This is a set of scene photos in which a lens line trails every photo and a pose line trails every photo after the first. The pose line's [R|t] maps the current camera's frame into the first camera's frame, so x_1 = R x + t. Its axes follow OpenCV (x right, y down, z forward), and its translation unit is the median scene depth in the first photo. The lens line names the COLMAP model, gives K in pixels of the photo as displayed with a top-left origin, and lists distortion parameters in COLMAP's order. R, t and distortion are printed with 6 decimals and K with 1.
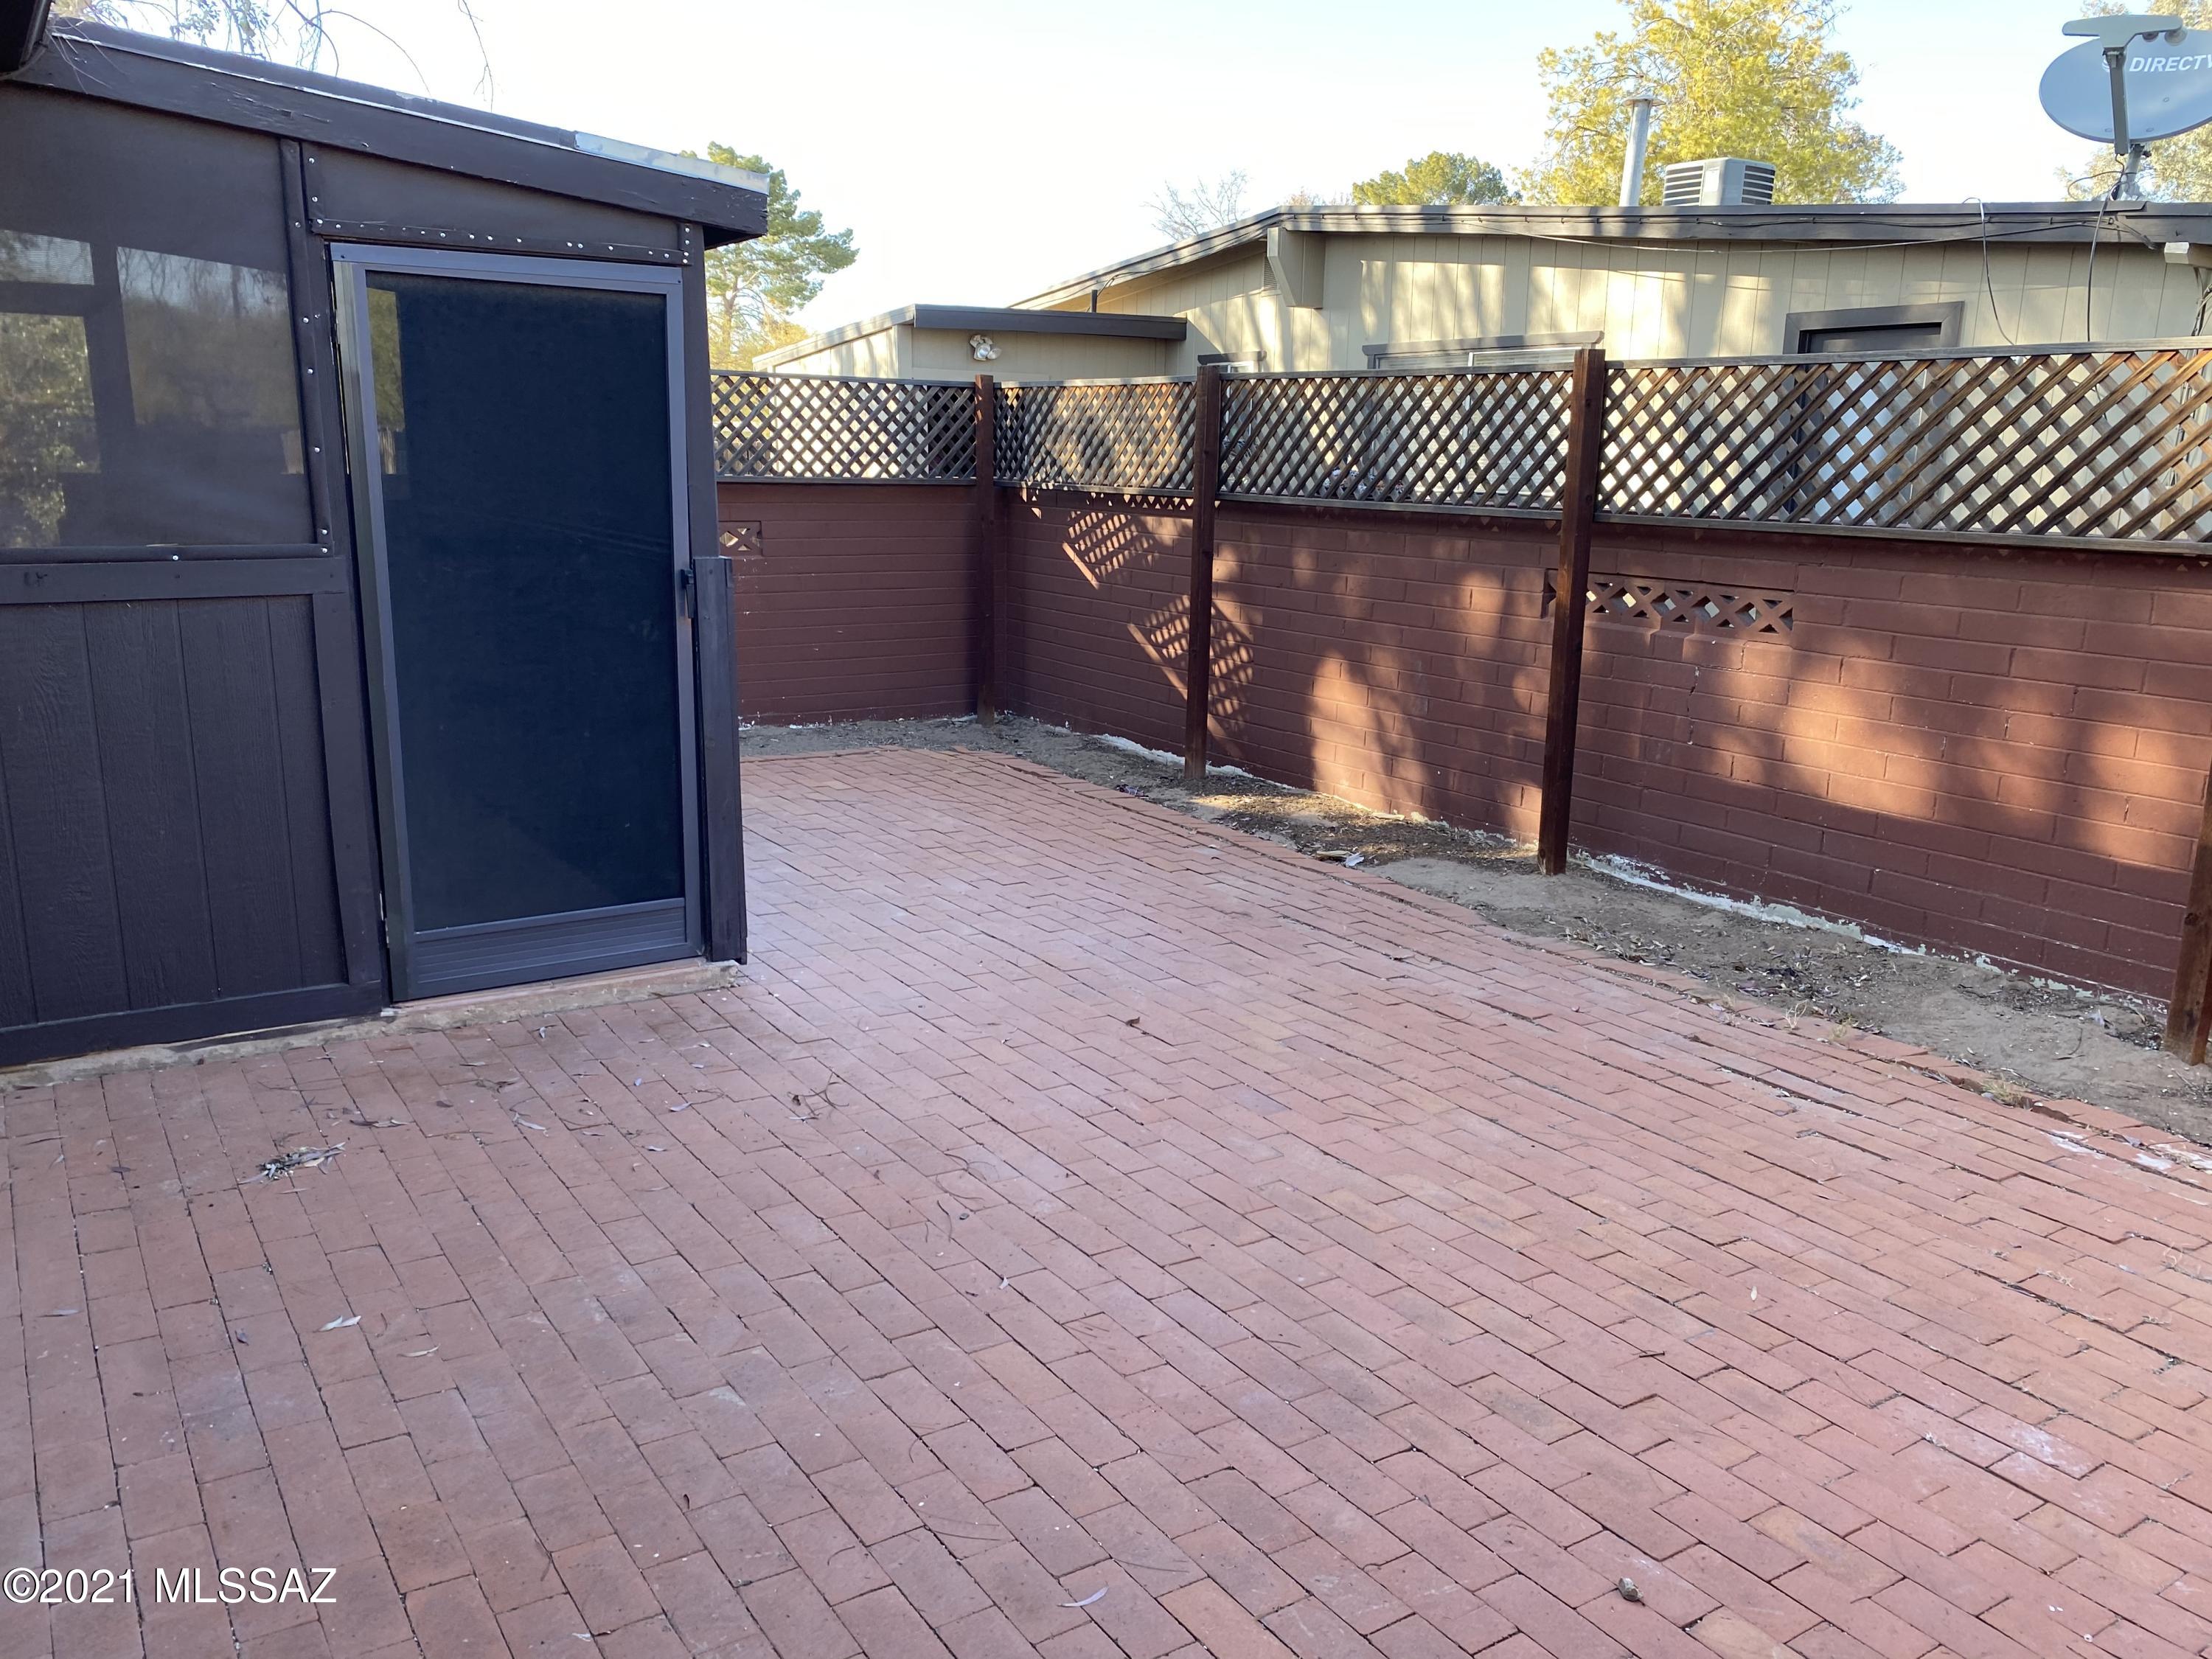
lens RADIAL K [[1705.5, 0, 1106.0], [0, 1705.5, 829.5], [0, 0, 1]] dist [0.051510, 0.002370]
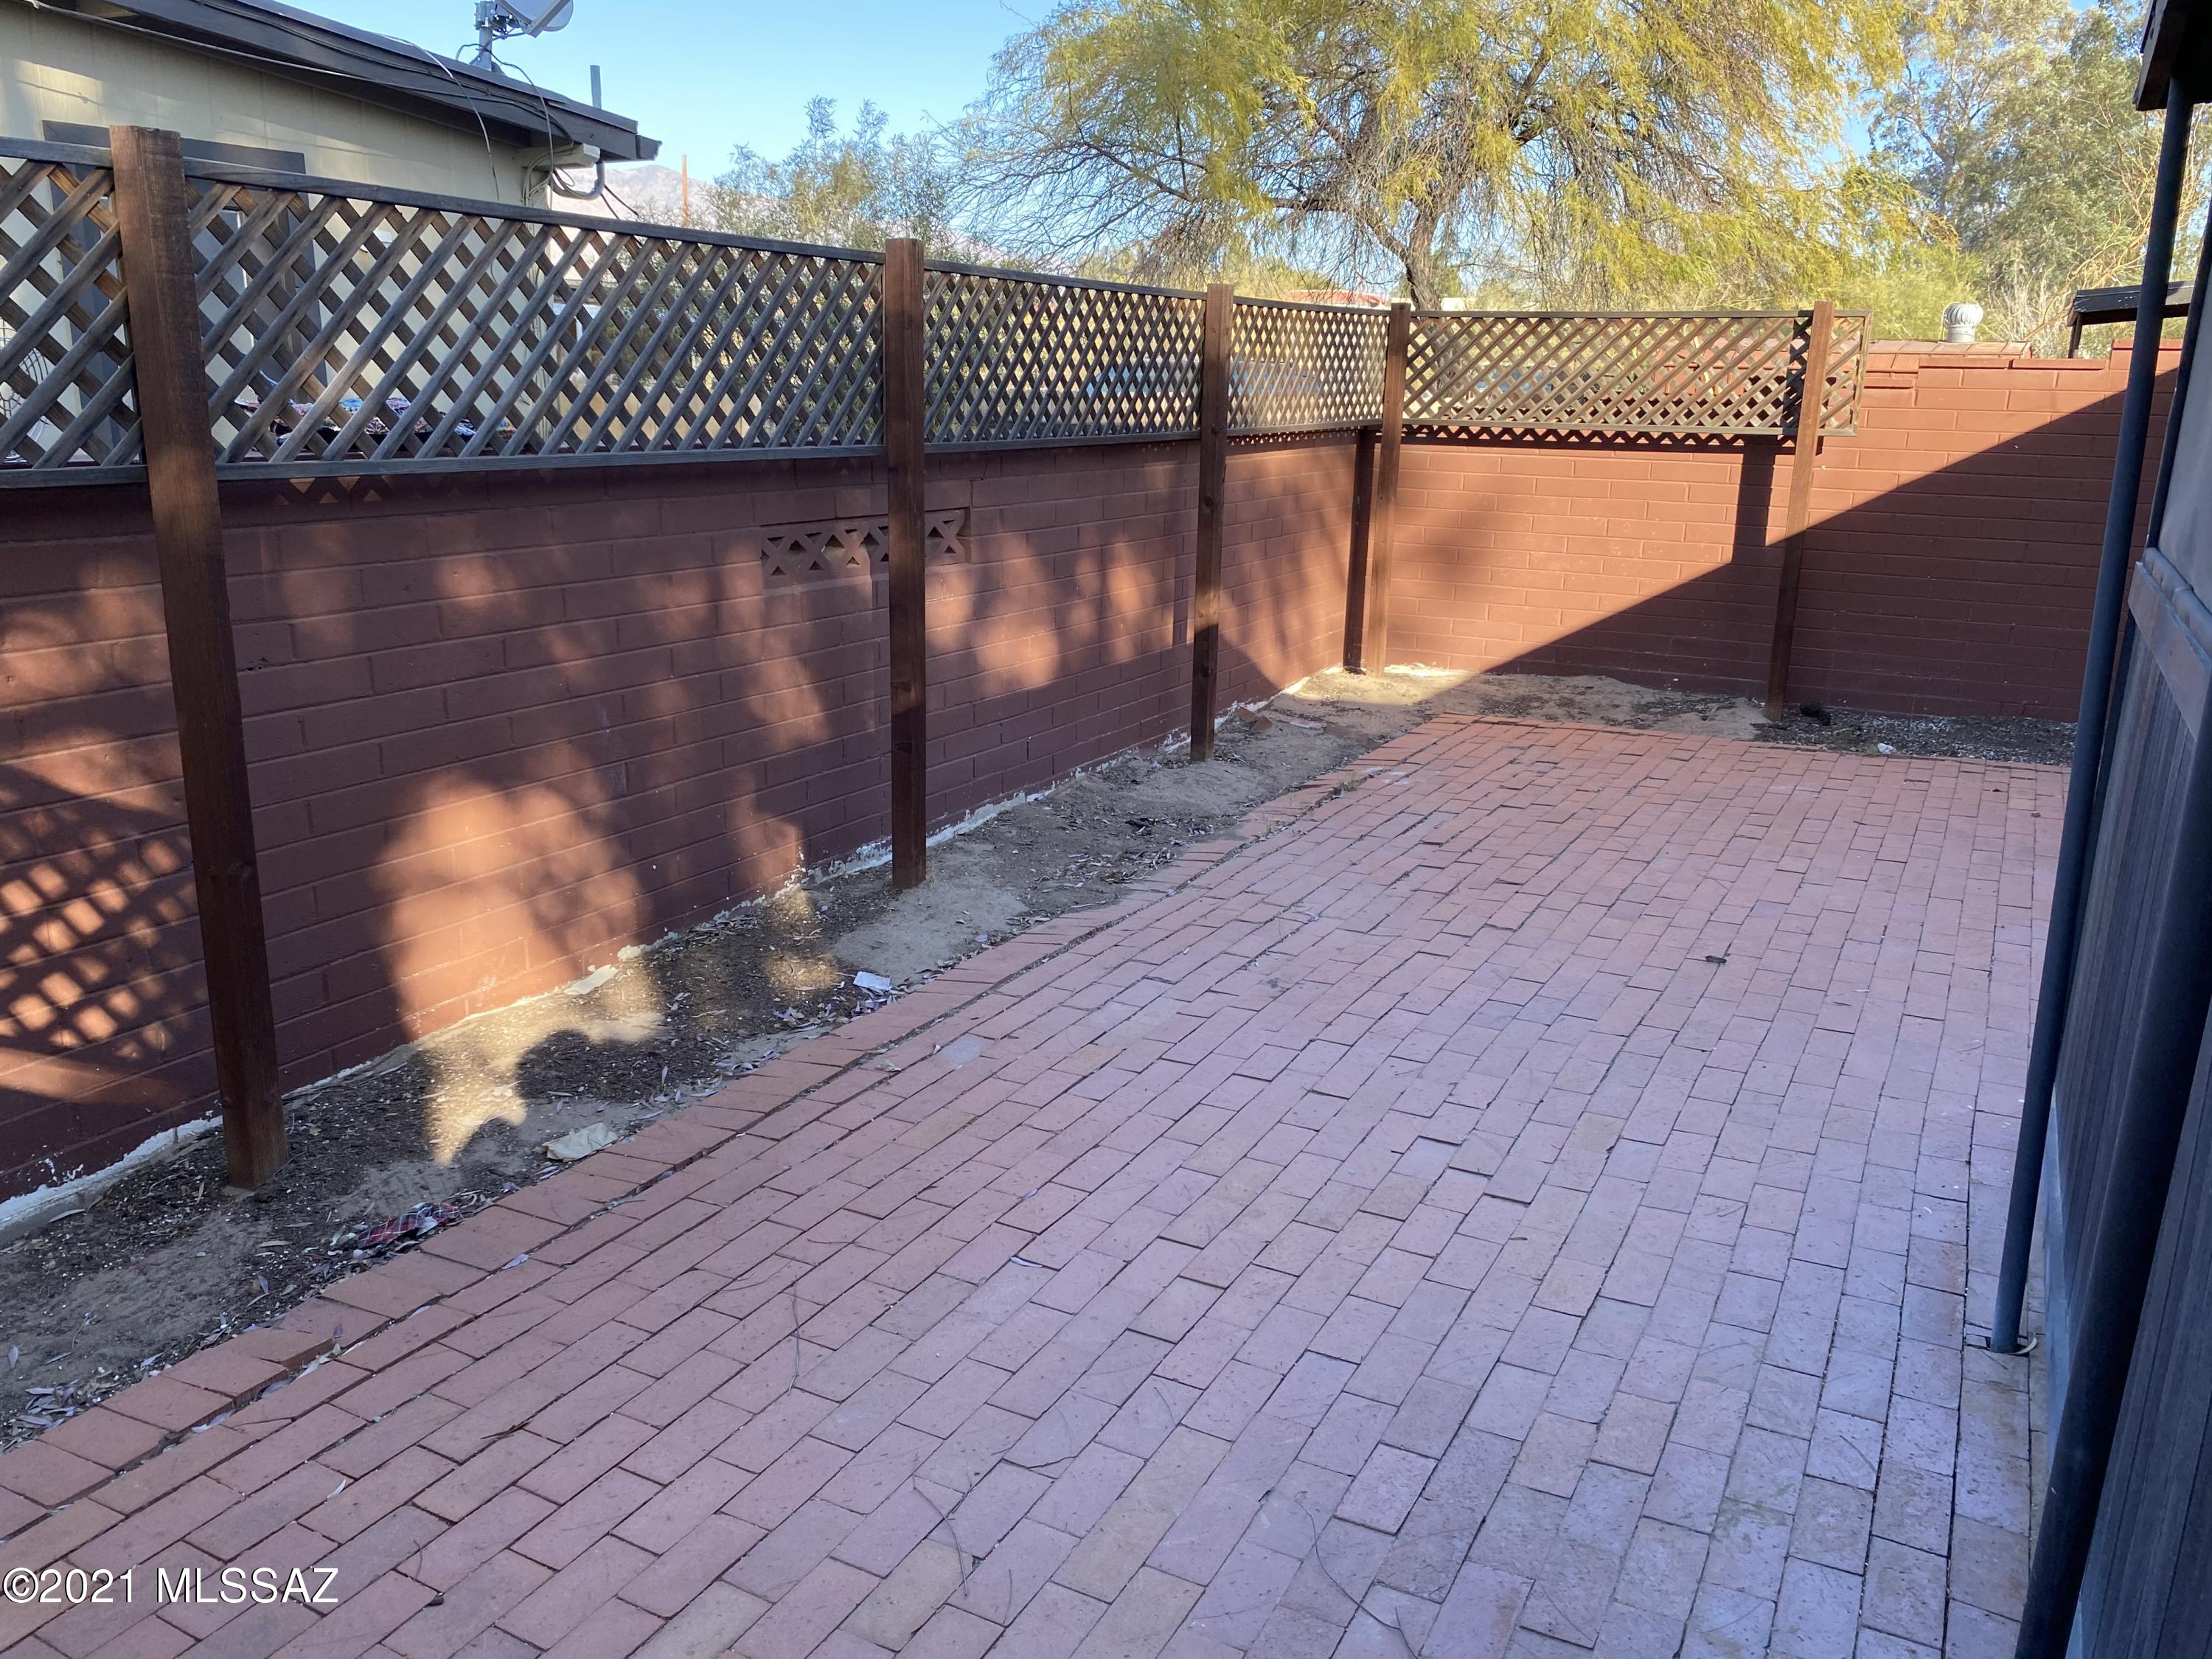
lens RADIAL K [[1705.5, 0, 1106.0], [0, 1705.5, 829.5], [0, 0, 1]] dist [0.051510, 0.002370]
pose [[-0.489152, -0.247429, 0.836367, -0.545650], [0.163021, 0.916083, 0.366355, -0.331658], [-0.856828, 0.315549, -0.407768, 1.465781]]
